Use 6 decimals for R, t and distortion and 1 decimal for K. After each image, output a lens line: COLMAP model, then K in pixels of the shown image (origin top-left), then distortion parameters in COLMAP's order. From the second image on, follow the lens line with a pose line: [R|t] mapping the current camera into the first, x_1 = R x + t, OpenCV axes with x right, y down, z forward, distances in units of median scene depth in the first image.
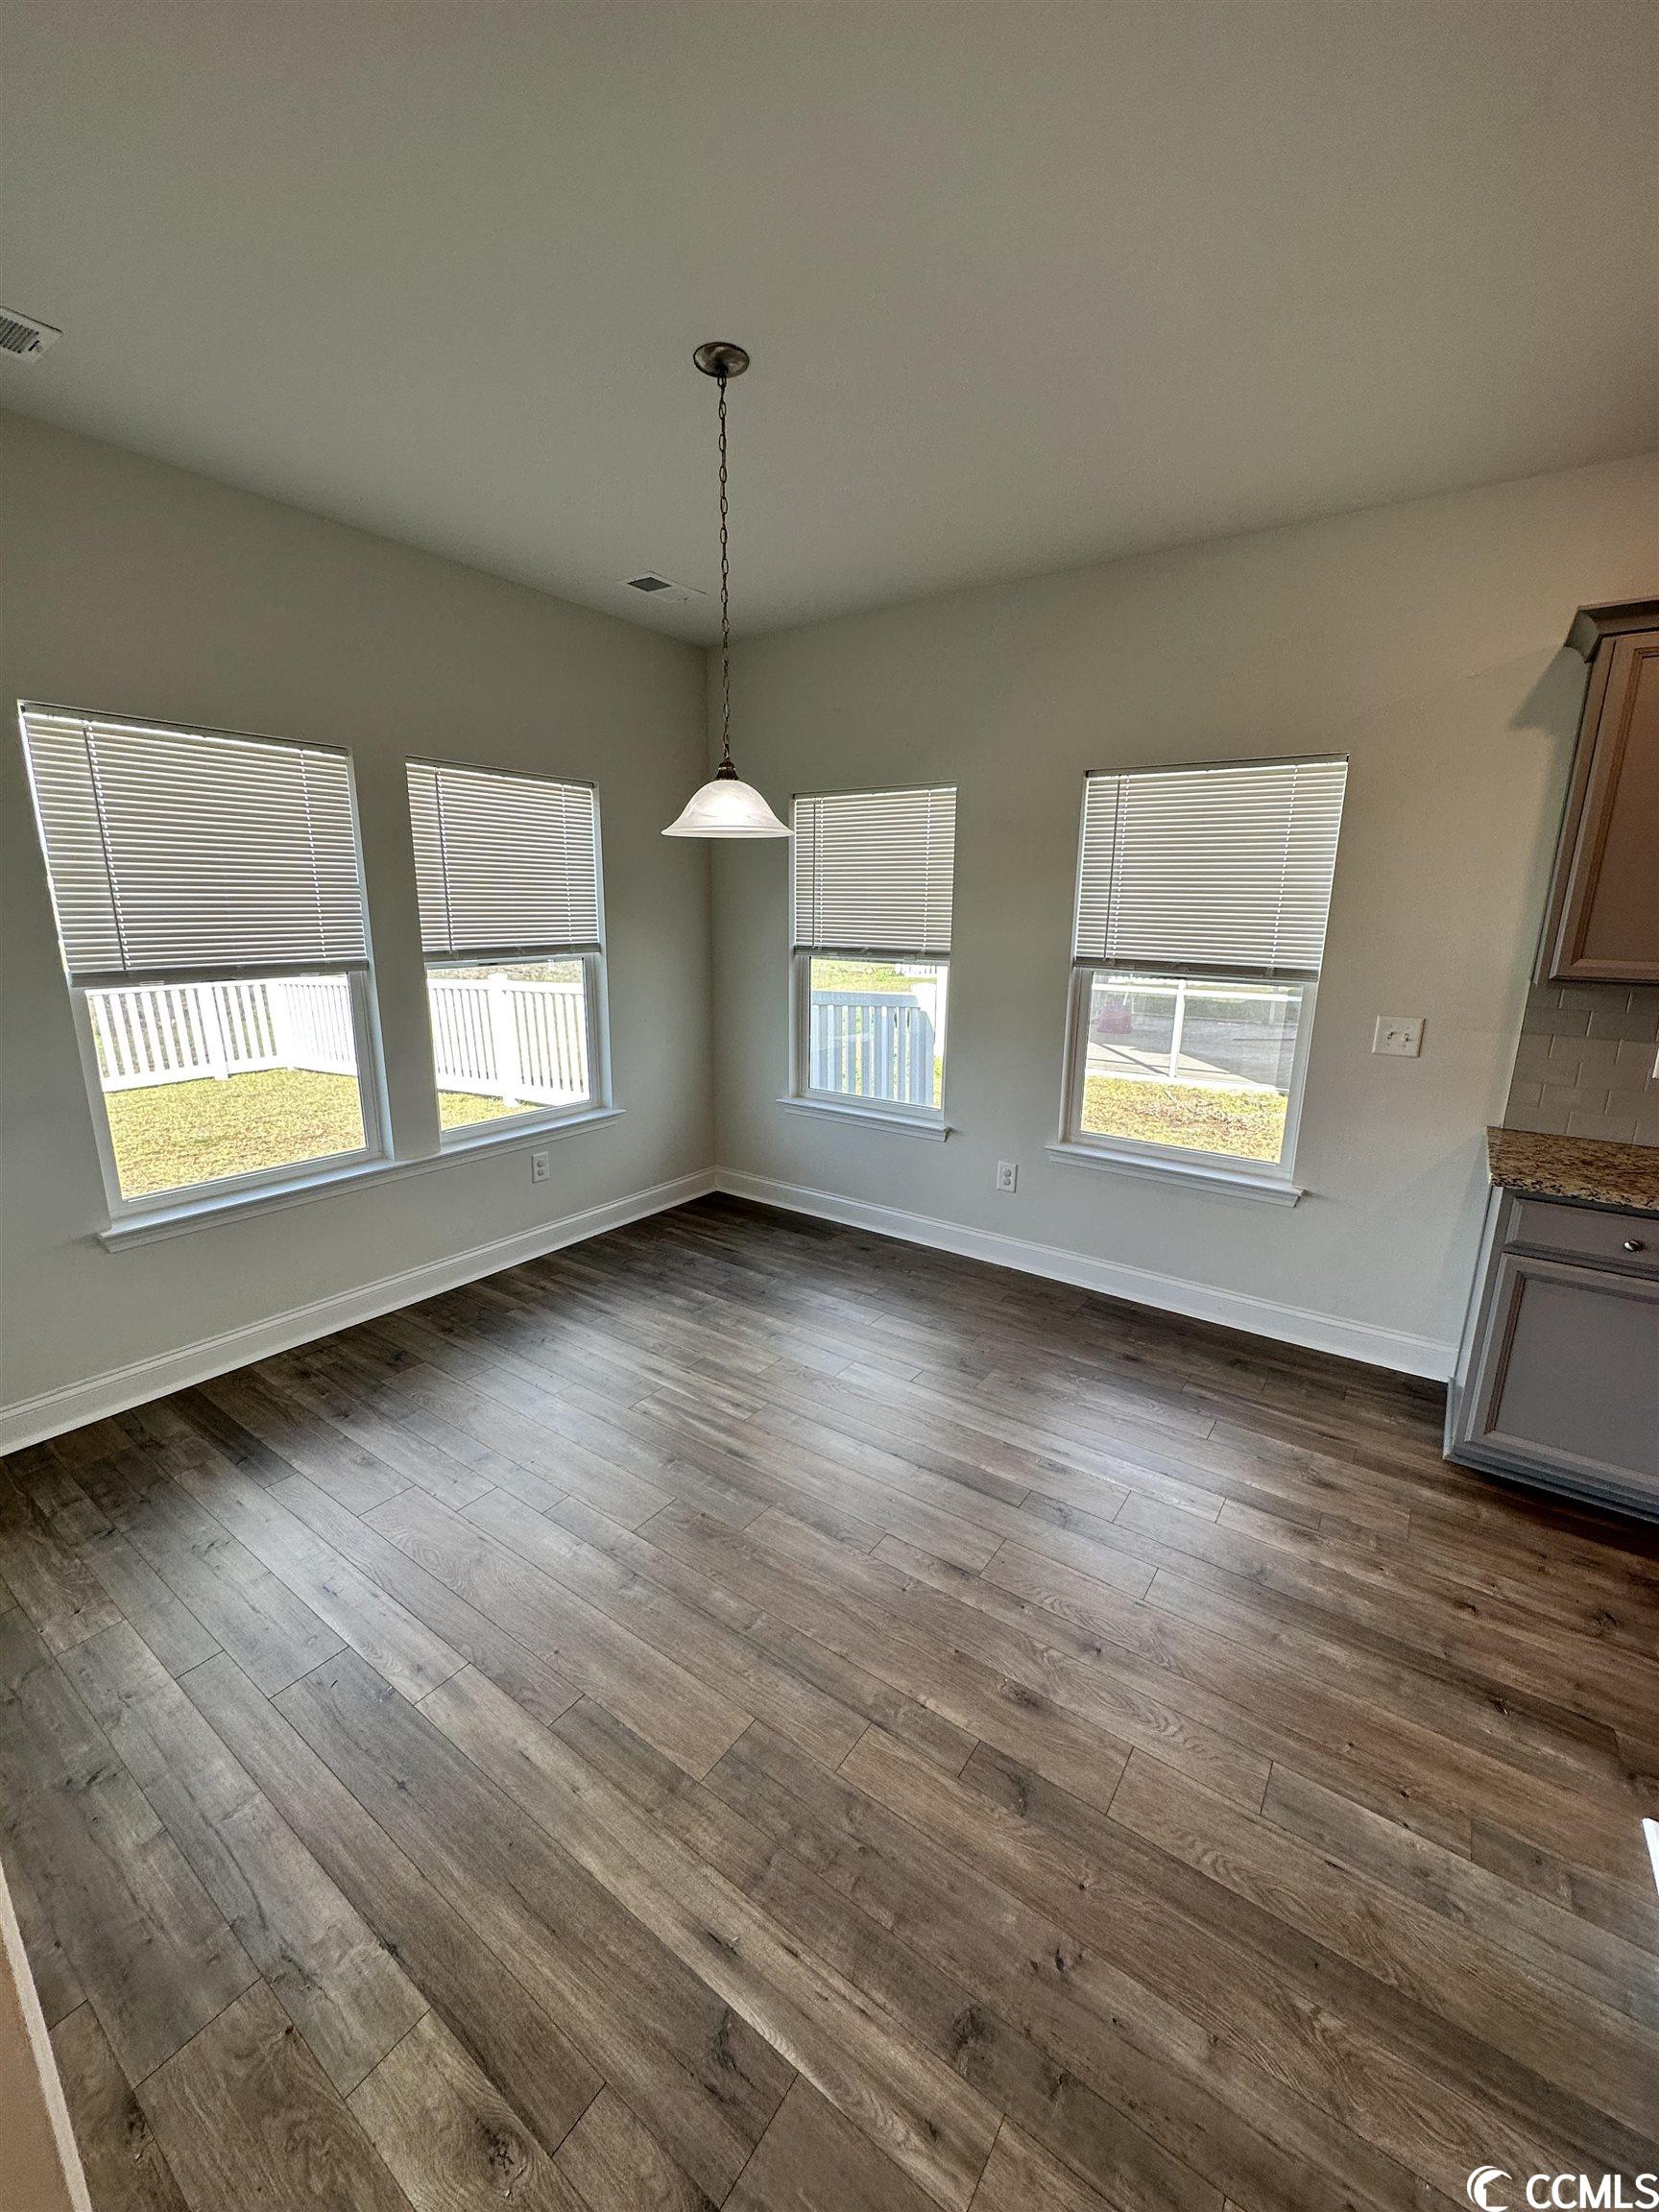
lens RADIAL K [[880.7, 0, 829.0], [0, 880.7, 1107.7], [0, 0, 1]] dist [-0.000177, 0.000730]
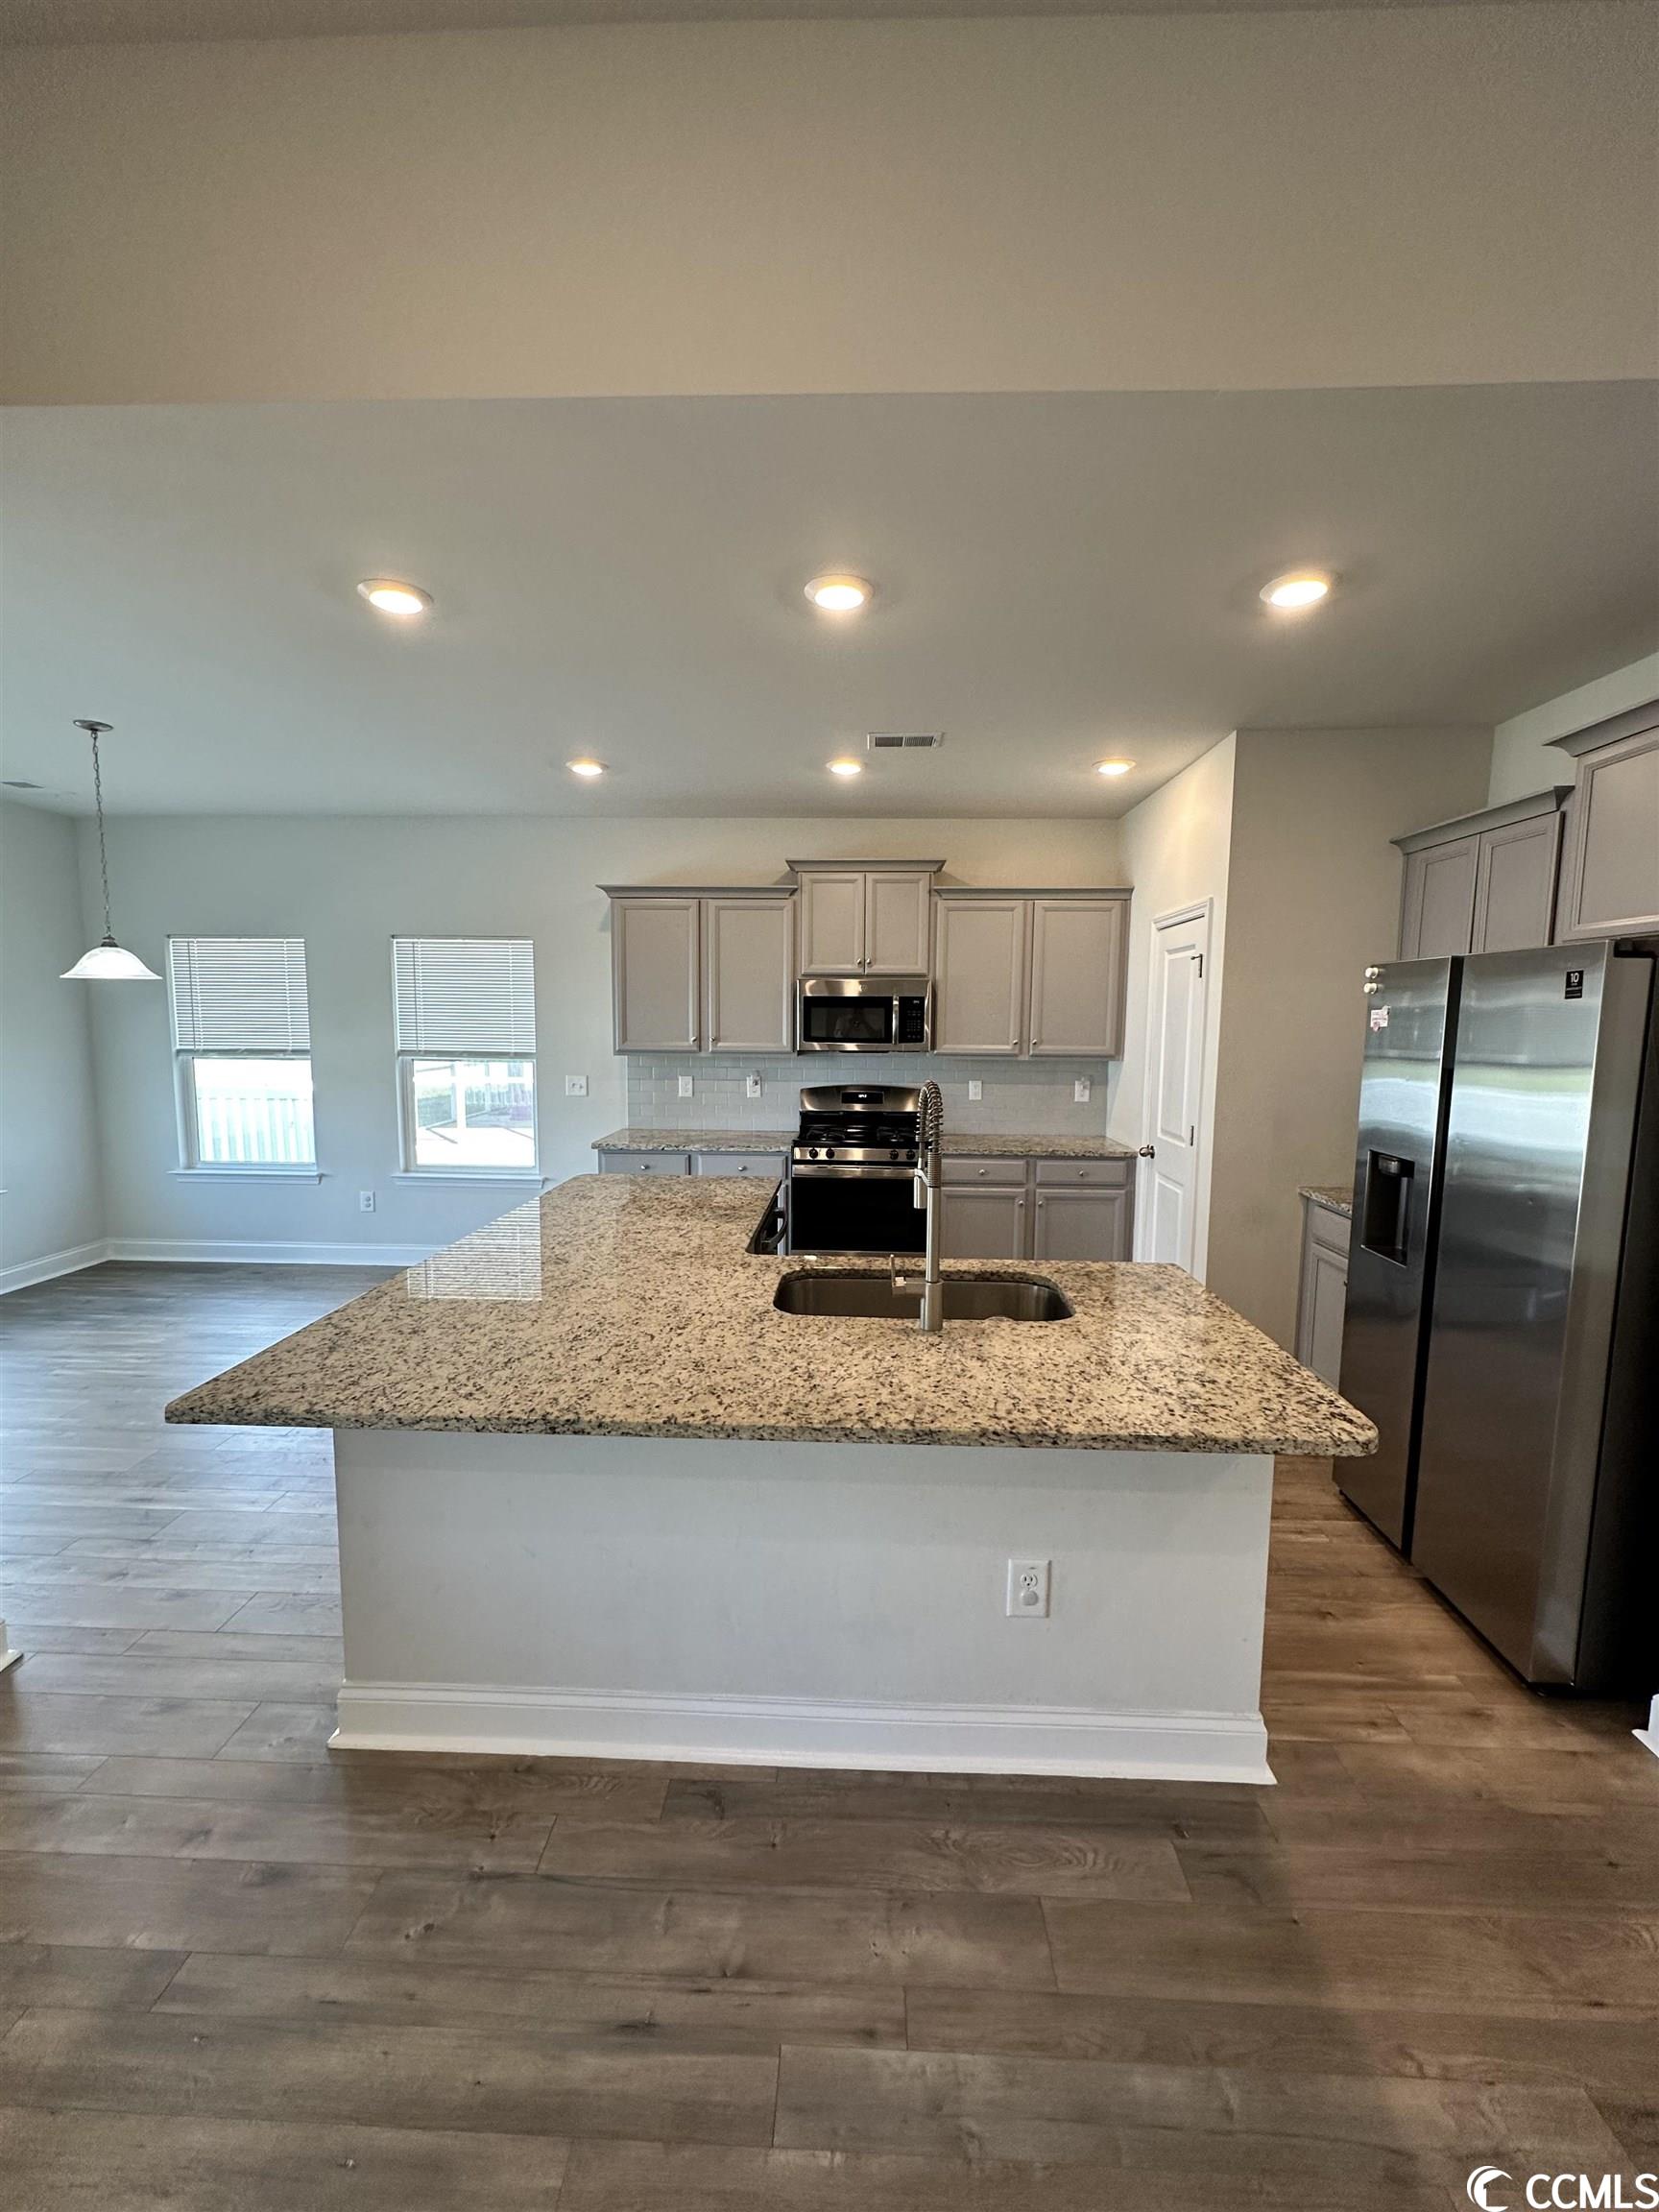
lens RADIAL K [[880.7, 0, 831.1], [0, 880.7, 1105.5], [0, 0, 1]] dist [-0.000177, 0.000730]
pose [[0.834698, -0.061141, 0.547303, 0.060880], [0.127818, 0.988188, -0.084542, 0.156120], [-0.535670, 0.140522, 0.832653, -0.698373]]
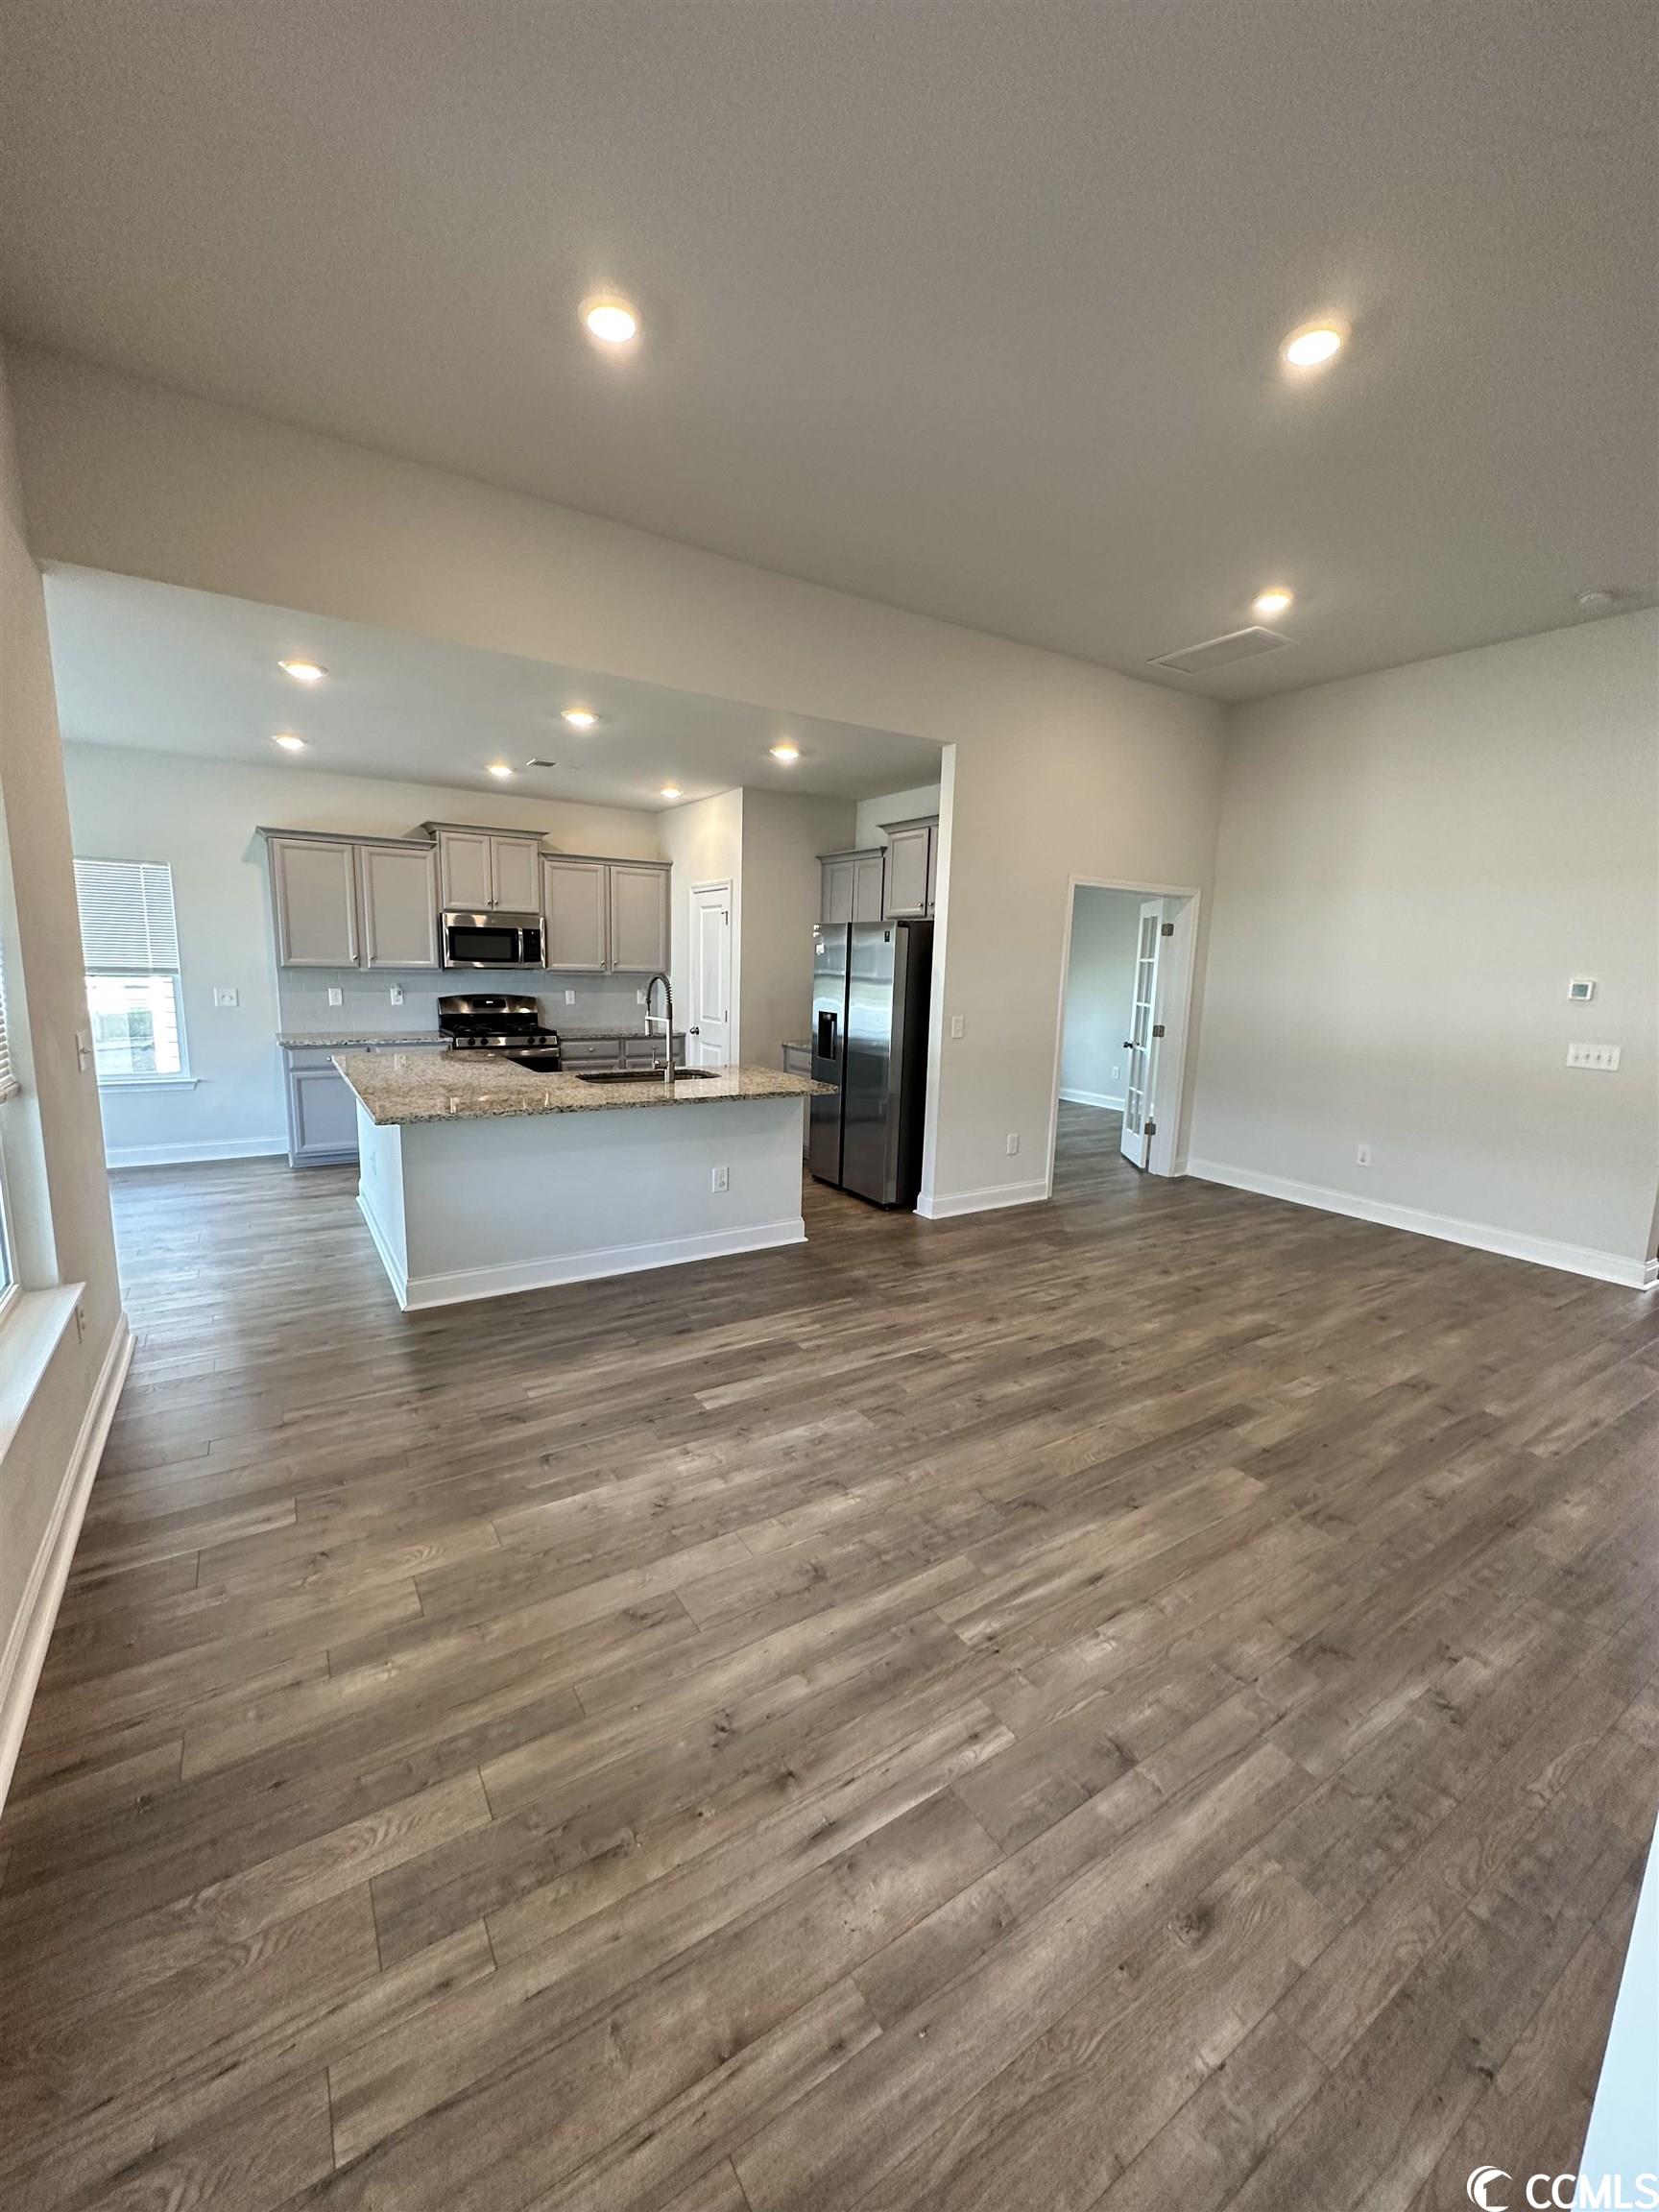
lens RADIAL K [[880.7, 0, 827.9], [0, 880.7, 1102.2], [0, 0, 1]] dist [-0.000177, 0.000730]
pose [[0.368377, -0.151634, 0.917227, -0.686223], [0.190506, 0.977985, 0.085167, 0.221843], [-0.909948, 0.143364, 0.389154, -0.946324]]
